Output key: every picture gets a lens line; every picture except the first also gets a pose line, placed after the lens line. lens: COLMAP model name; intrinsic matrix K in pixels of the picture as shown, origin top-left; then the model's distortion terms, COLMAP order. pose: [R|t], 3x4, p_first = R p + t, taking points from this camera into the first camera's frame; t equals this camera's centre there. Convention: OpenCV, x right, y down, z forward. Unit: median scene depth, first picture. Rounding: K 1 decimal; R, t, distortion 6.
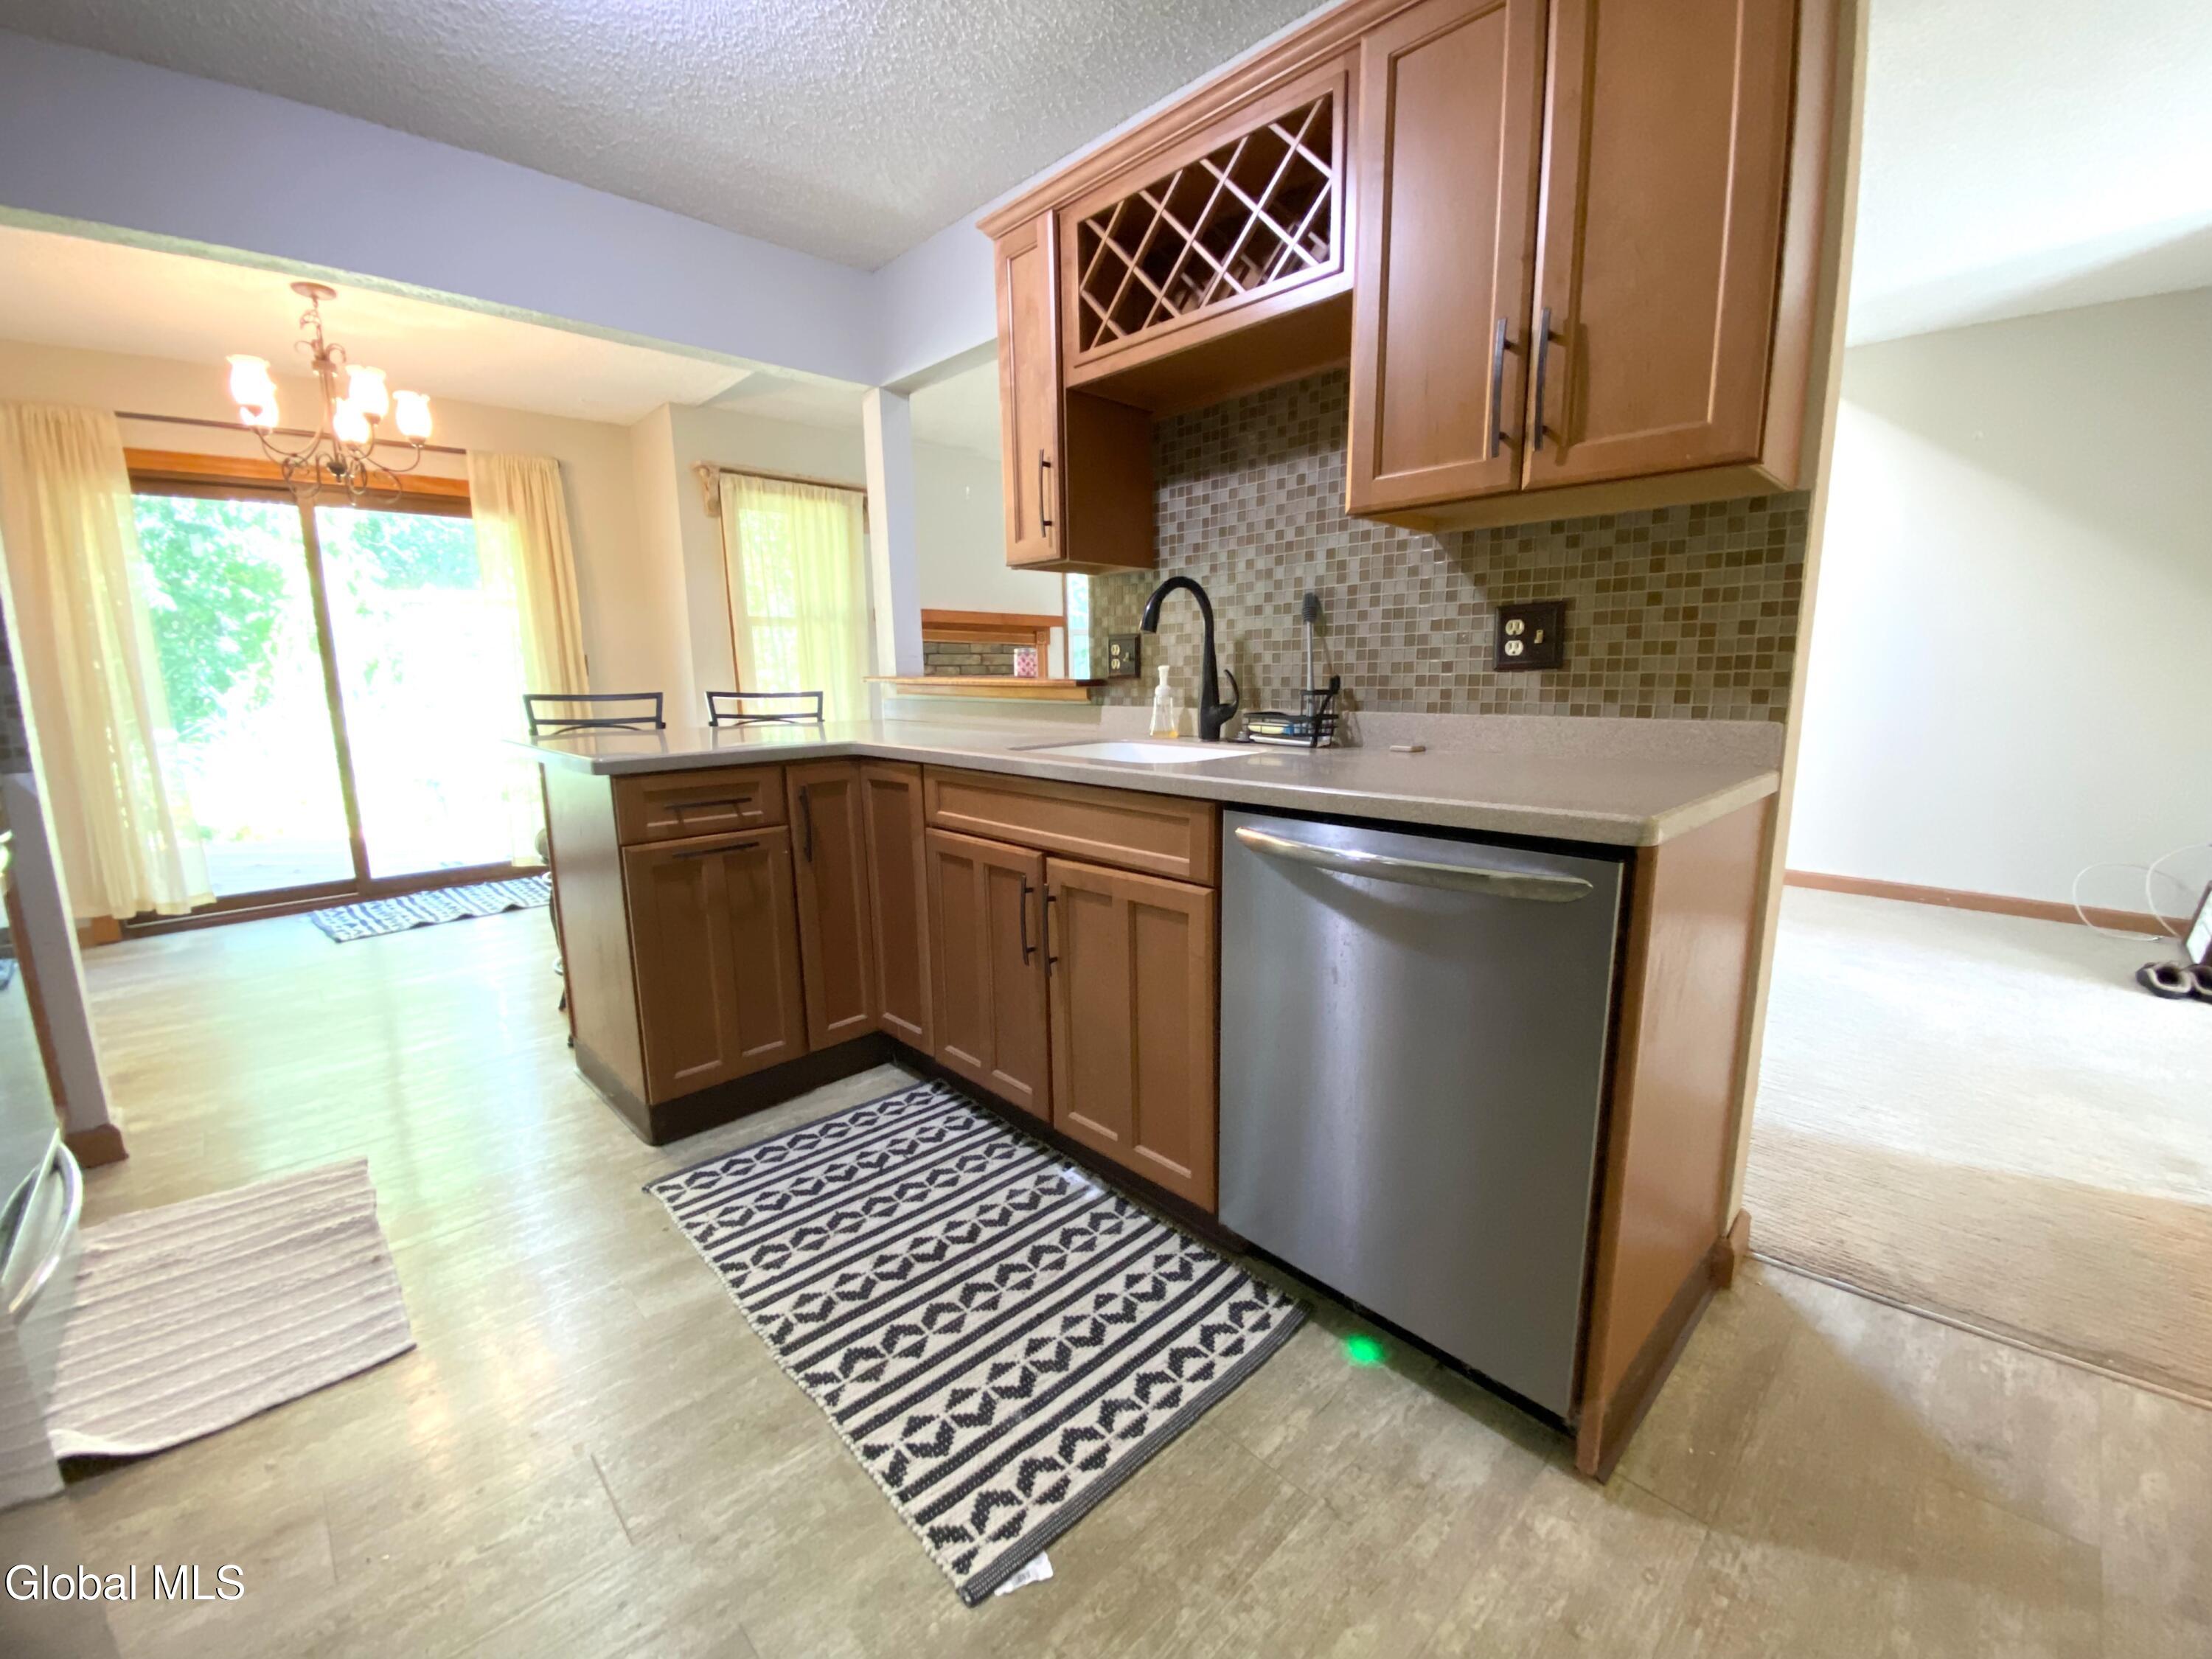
lens RADIAL K [[901.8, 0, 1117.0], [0, 901.8, 827.7], [0, 0, 1]] dist [-0.006258, -0.005956]
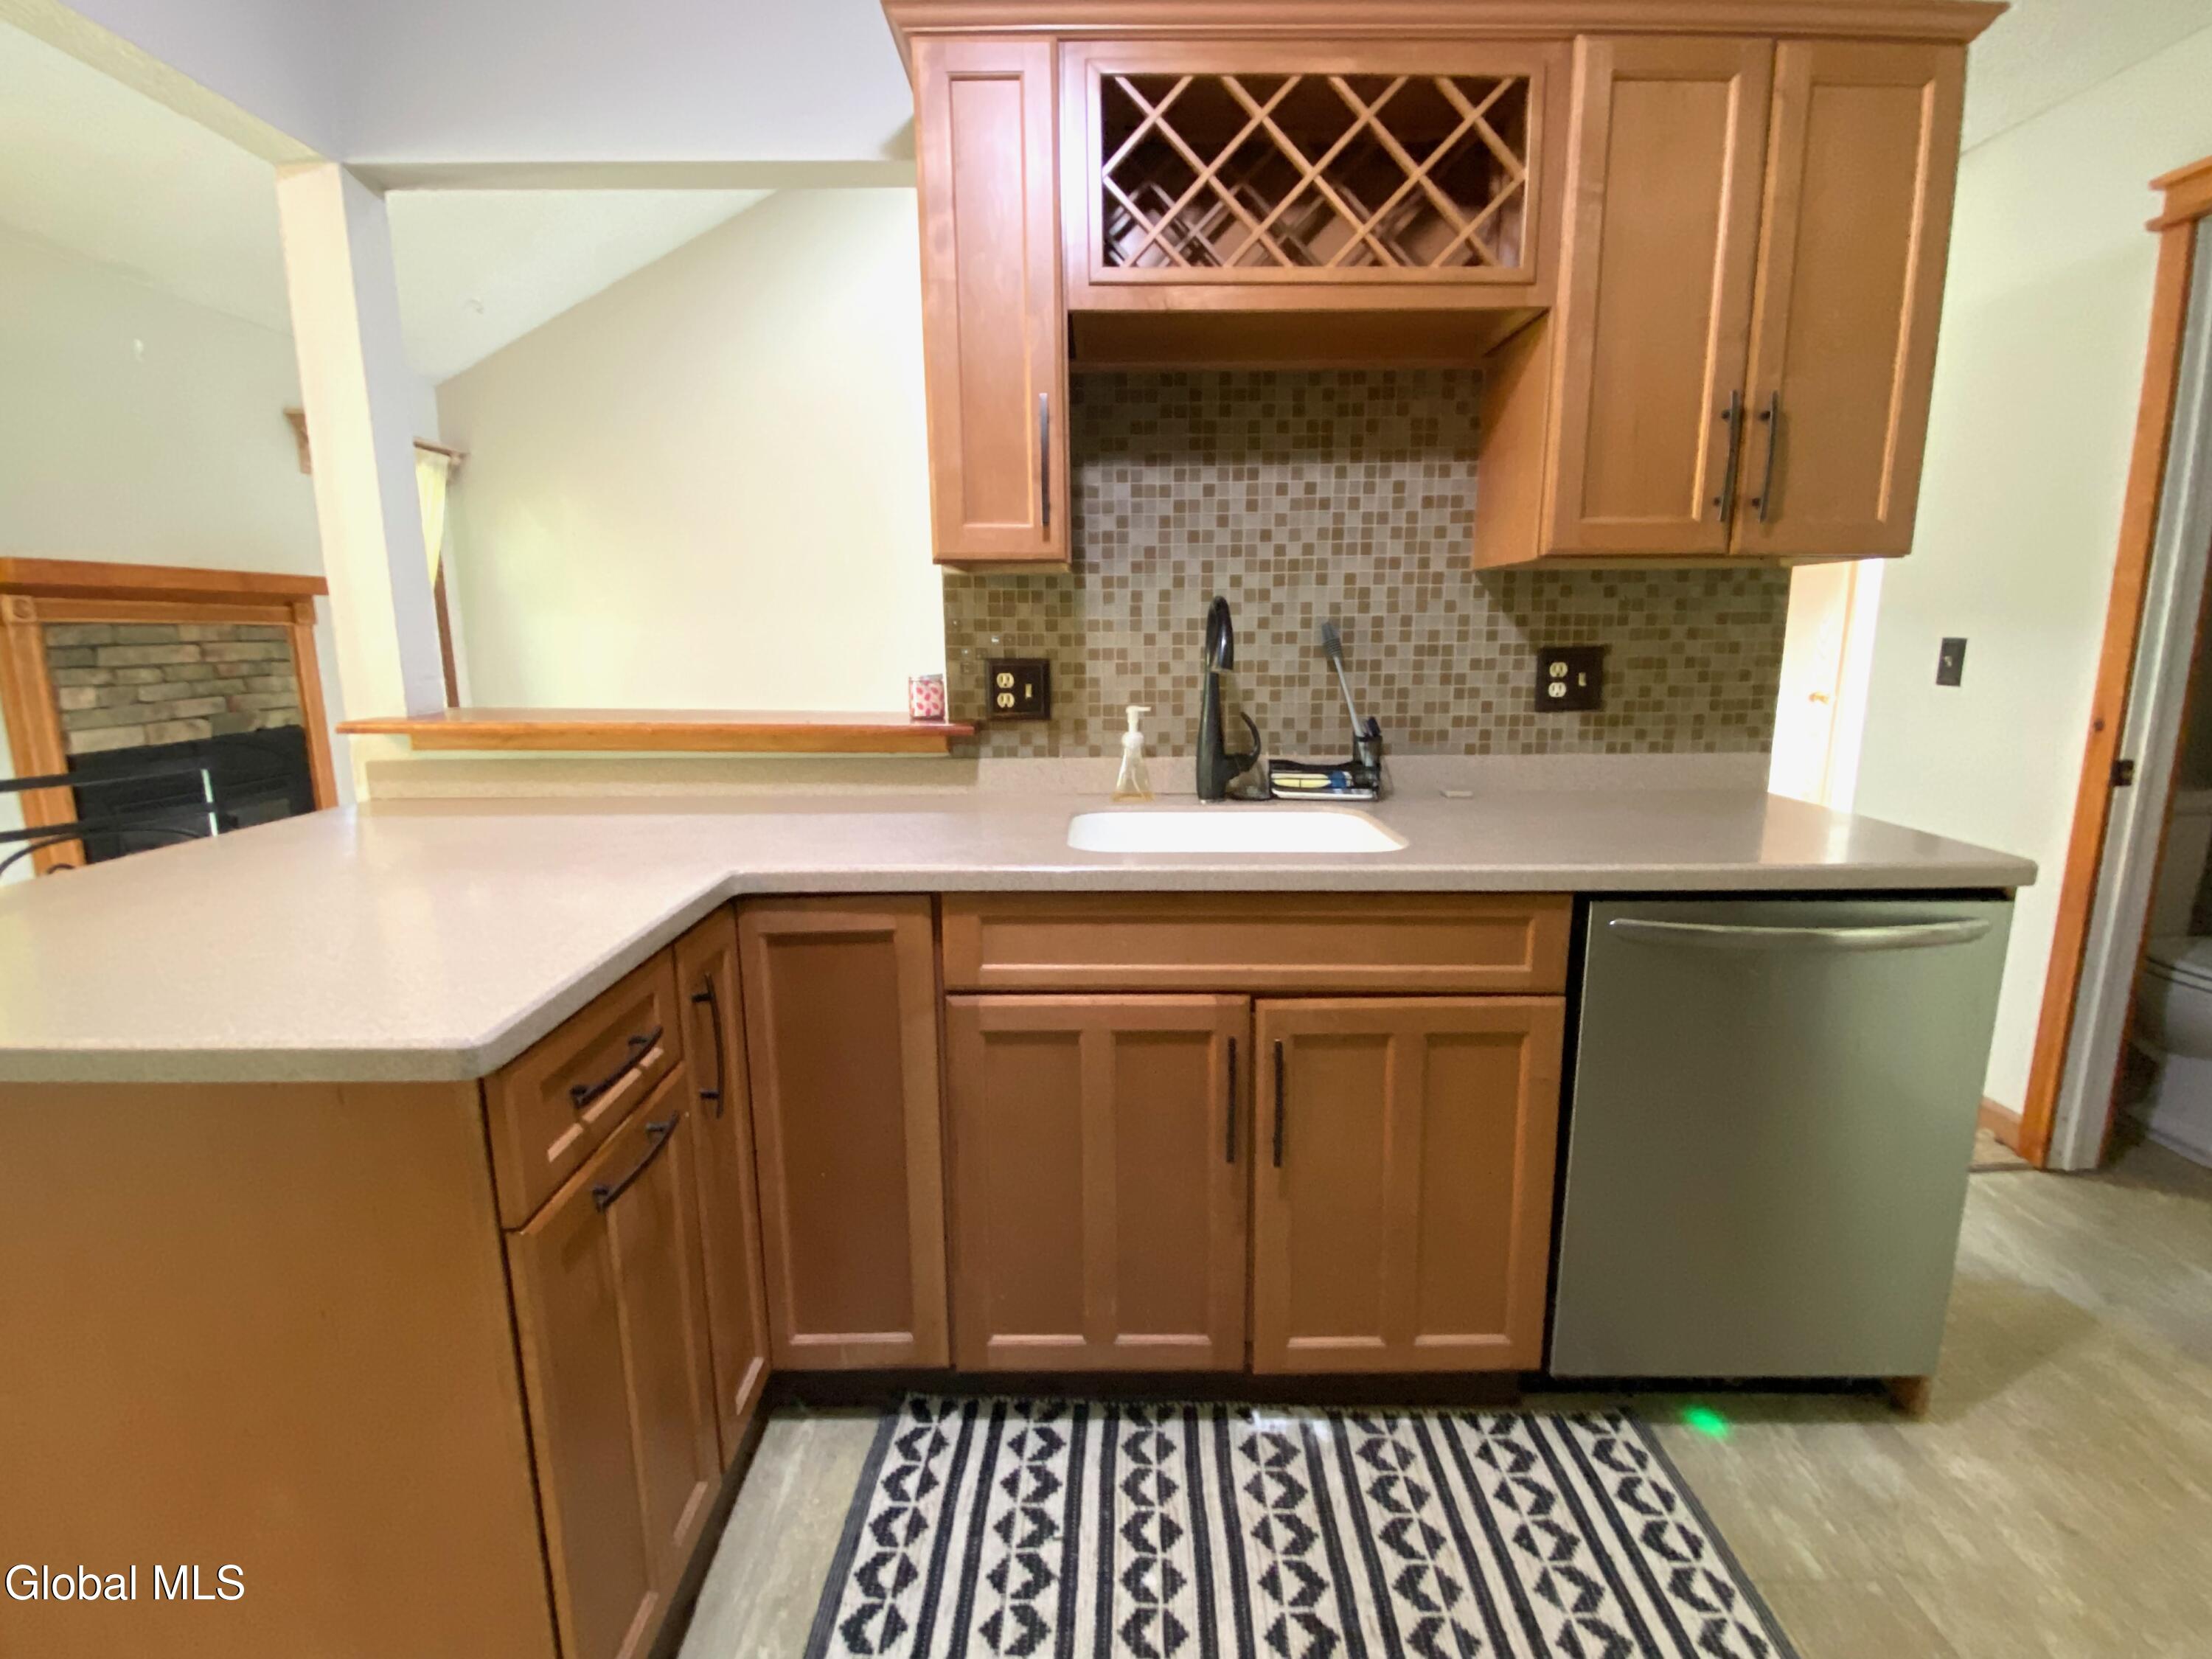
lens RADIAL K [[1035.1, 0, 1118.5], [0, 1035.1, 816.6], [0, 0, 1]] dist [0.010422, -0.005955]
pose [[0.695149, -0.117840, 0.709141, -0.685824], [0.119241, 0.991709, 0.047907, -0.156500], [-0.708907, 0.051256, 0.703437, 0.482773]]
